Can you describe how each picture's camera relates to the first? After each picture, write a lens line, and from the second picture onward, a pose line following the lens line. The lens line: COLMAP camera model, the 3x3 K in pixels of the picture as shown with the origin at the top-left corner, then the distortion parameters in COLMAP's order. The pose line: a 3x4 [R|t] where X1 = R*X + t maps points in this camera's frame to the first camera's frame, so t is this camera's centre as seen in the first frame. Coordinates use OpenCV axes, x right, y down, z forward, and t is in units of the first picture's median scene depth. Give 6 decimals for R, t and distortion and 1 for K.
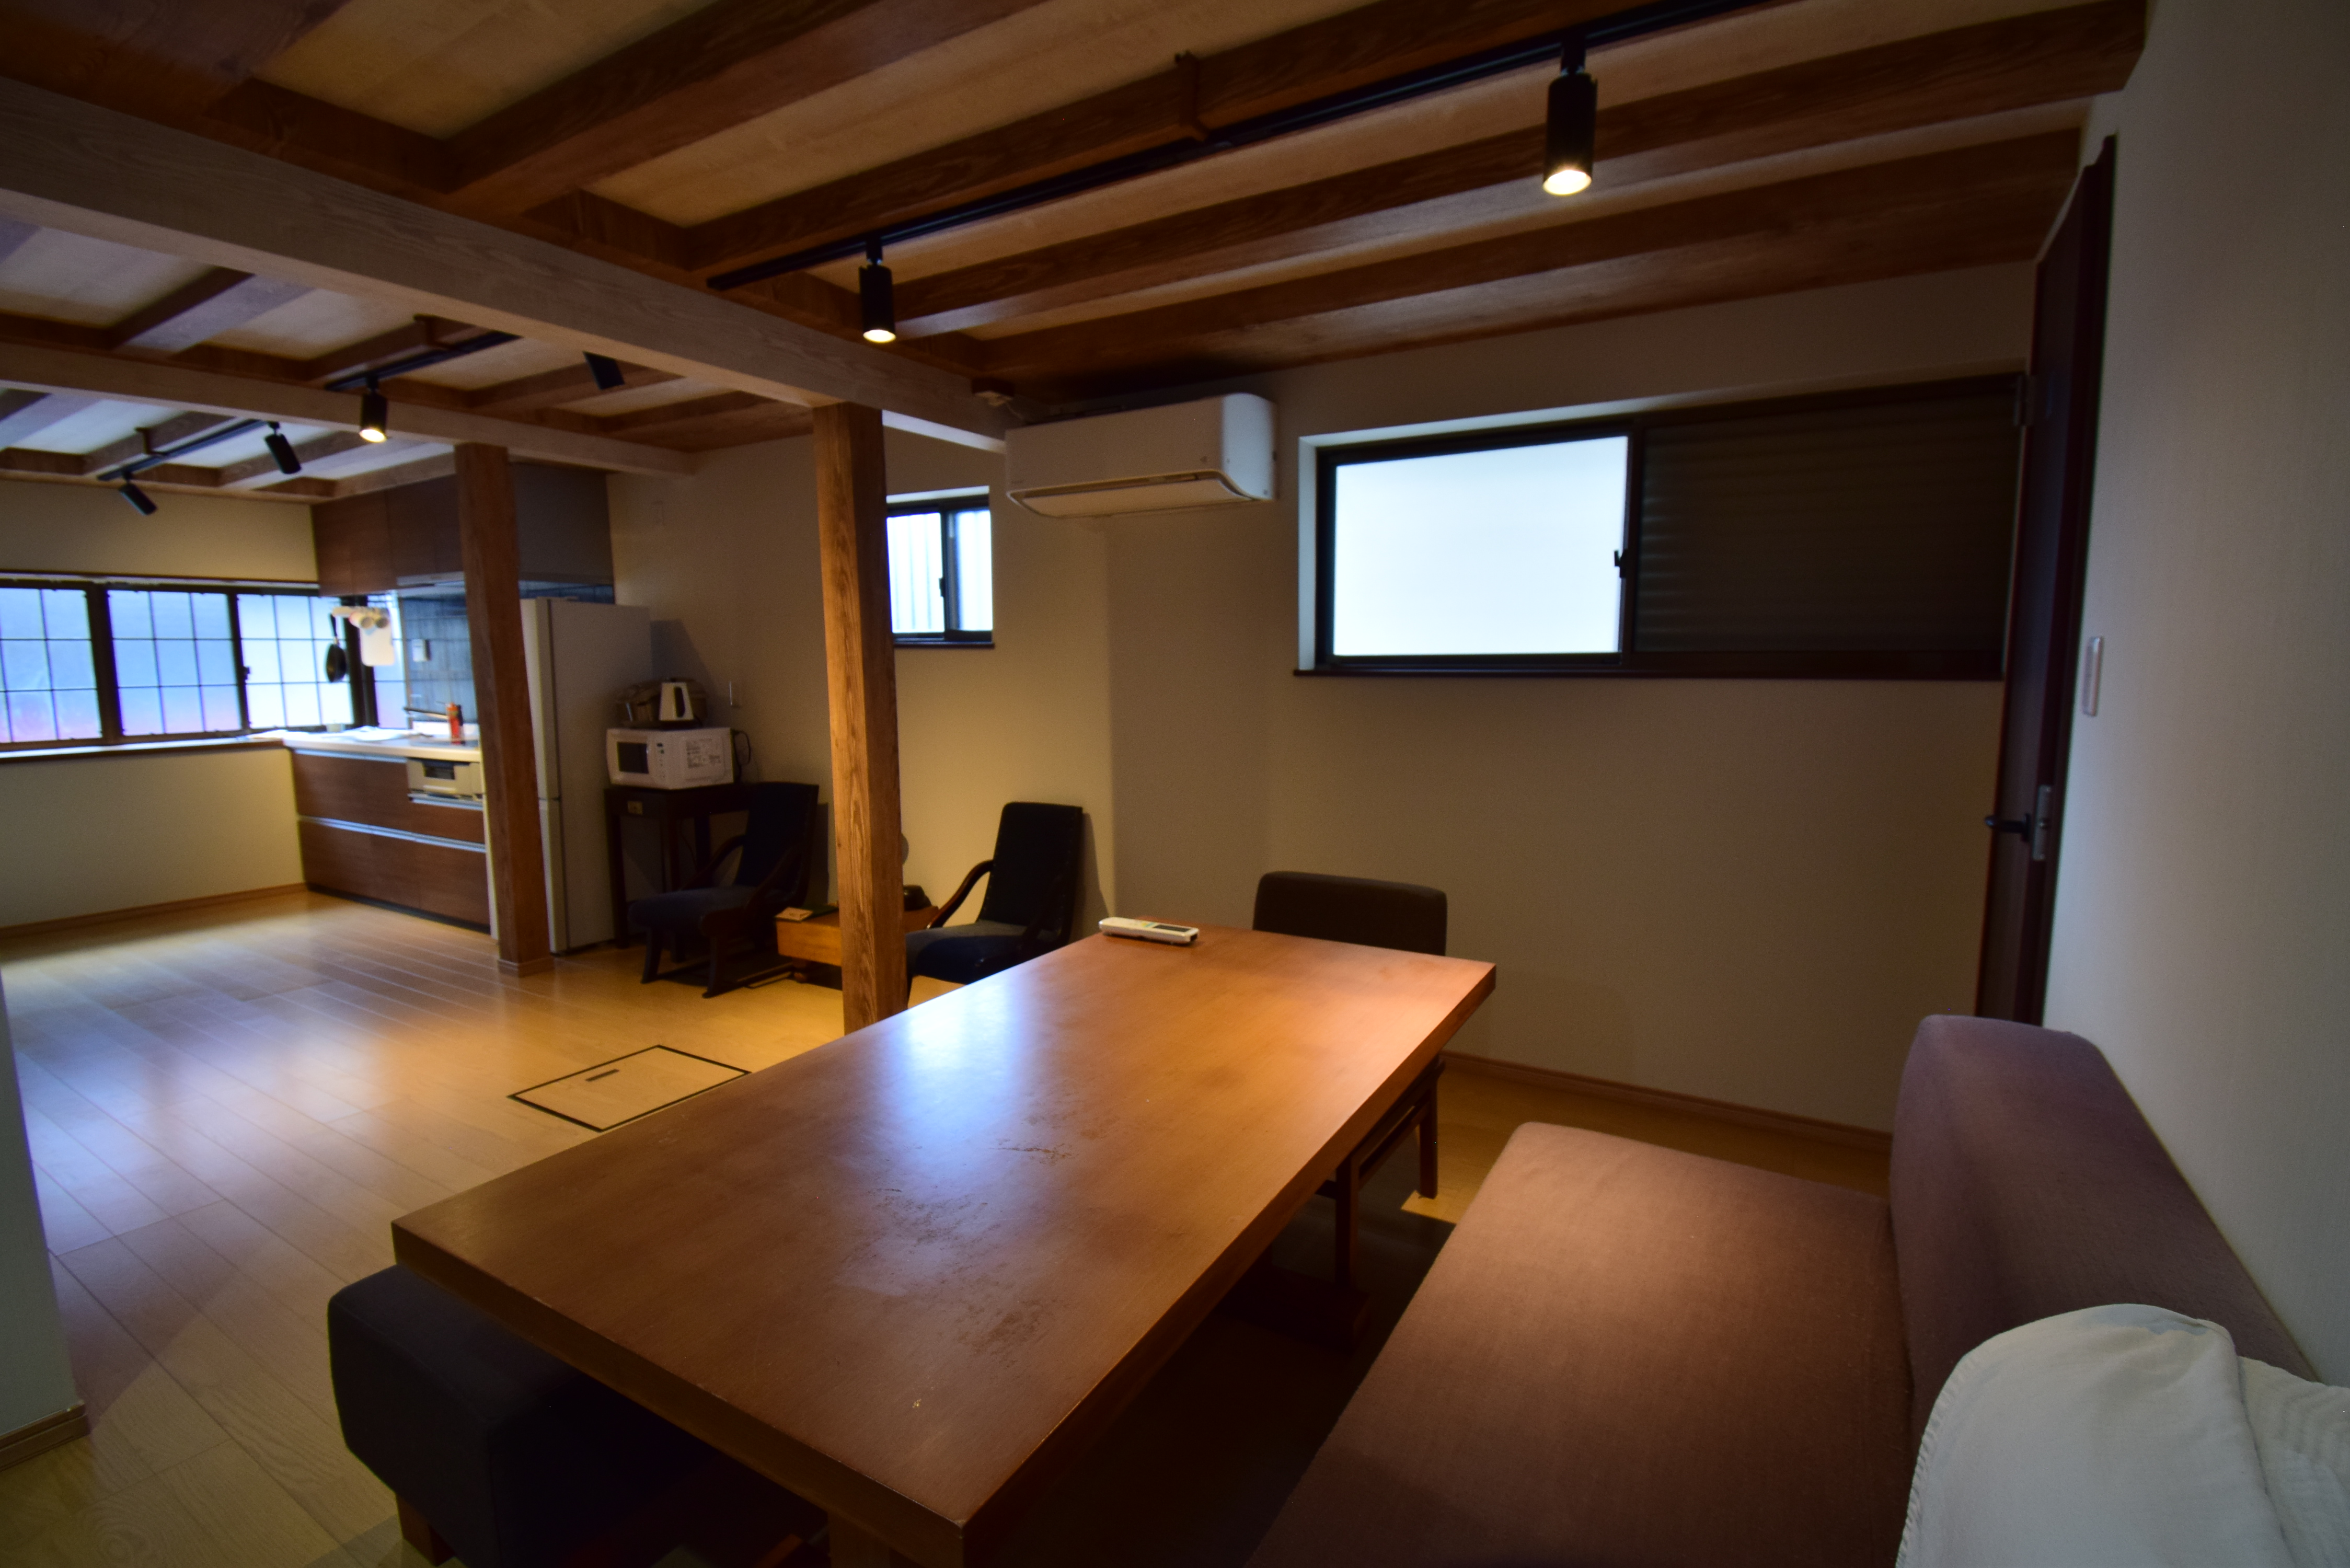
lens RADIAL K [[1041.8, 0, 1189.7], [0, 1041.8, 794.0], [0, 0, 1]] dist [0.020137, -0.026954]
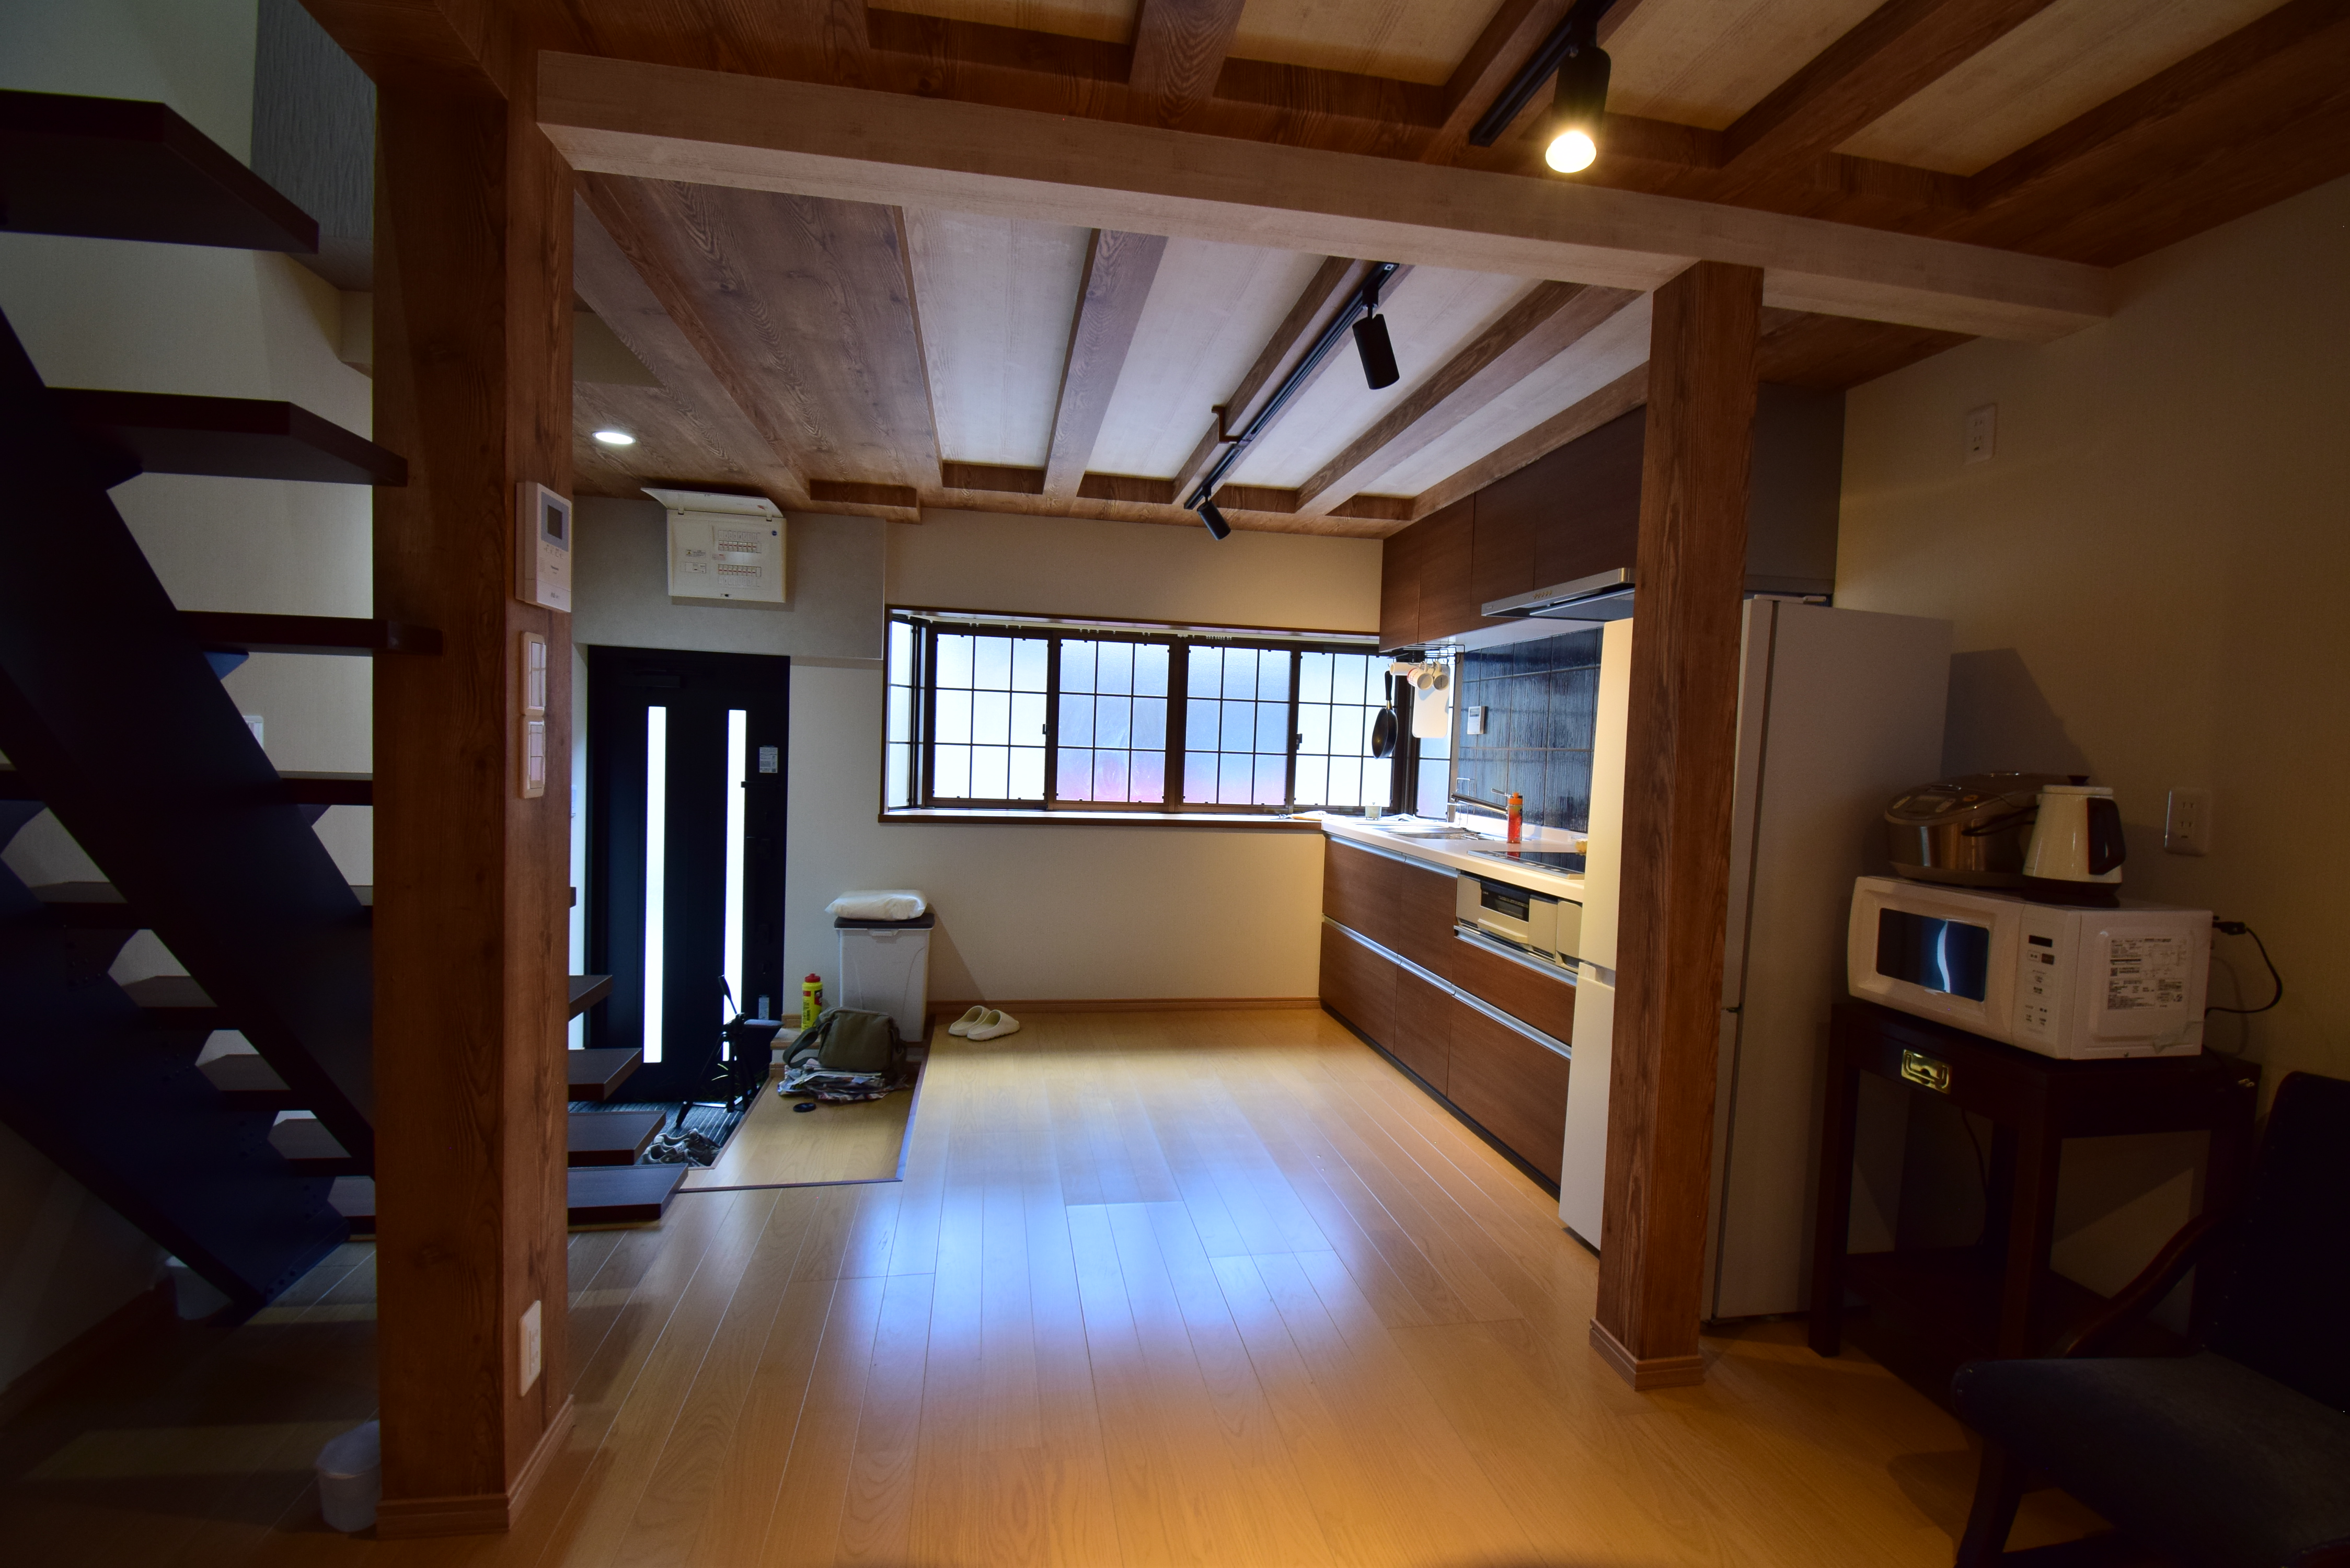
lens RADIAL K [[1041.8, 0, 1189.7], [0, 1041.8, 794.0], [0, 0, 1]] dist [0.020137, -0.026954]
pose [[0.660083, 0.065706, -0.748313, -0.436973], [-0.133543, 0.990564, -0.030821, -0.047862], [0.739227, 0.120276, 0.662629, 0.505599]]
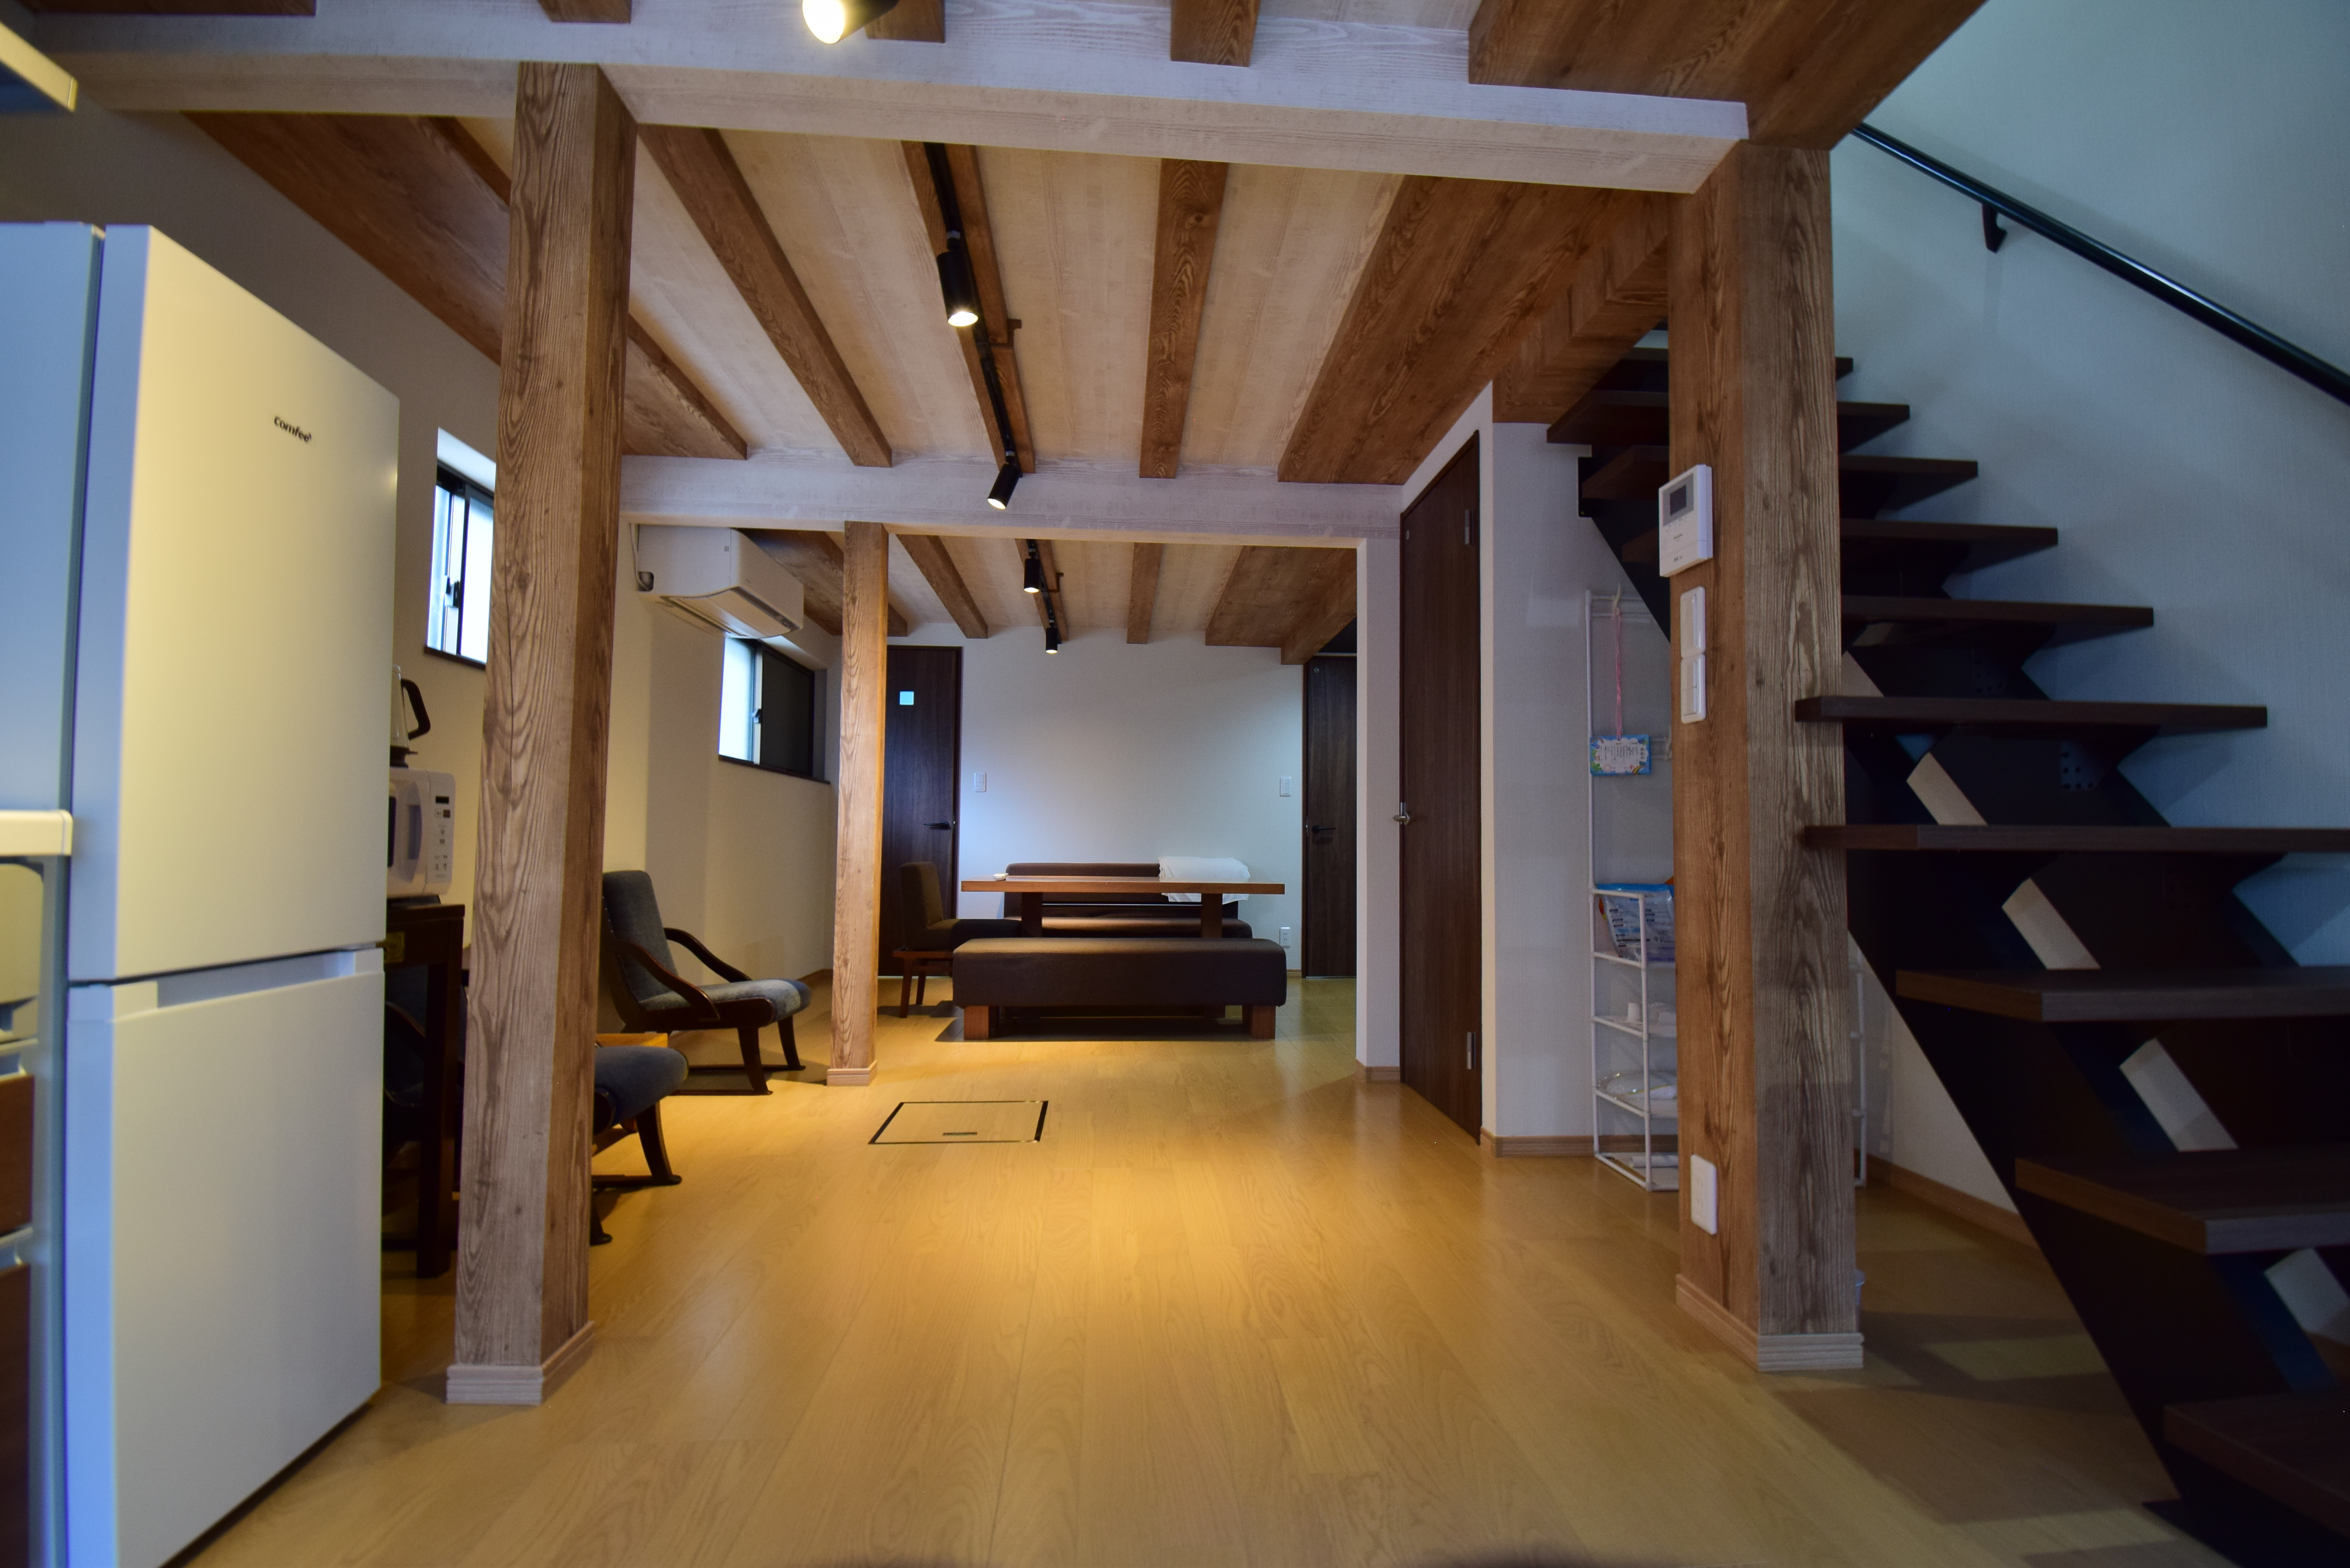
lens RADIAL K [[1036.5, 0, 1190.0], [0, 1036.5, 794.5], [0, 0, 1]] dist [0.017837, -0.026636]
pose [[-0.573299, 0.039499, 0.818393, -1.106416], [0.098111, 0.994960, 0.020708, -0.026578], [-0.813451, 0.092166, -0.574285, 1.015942]]
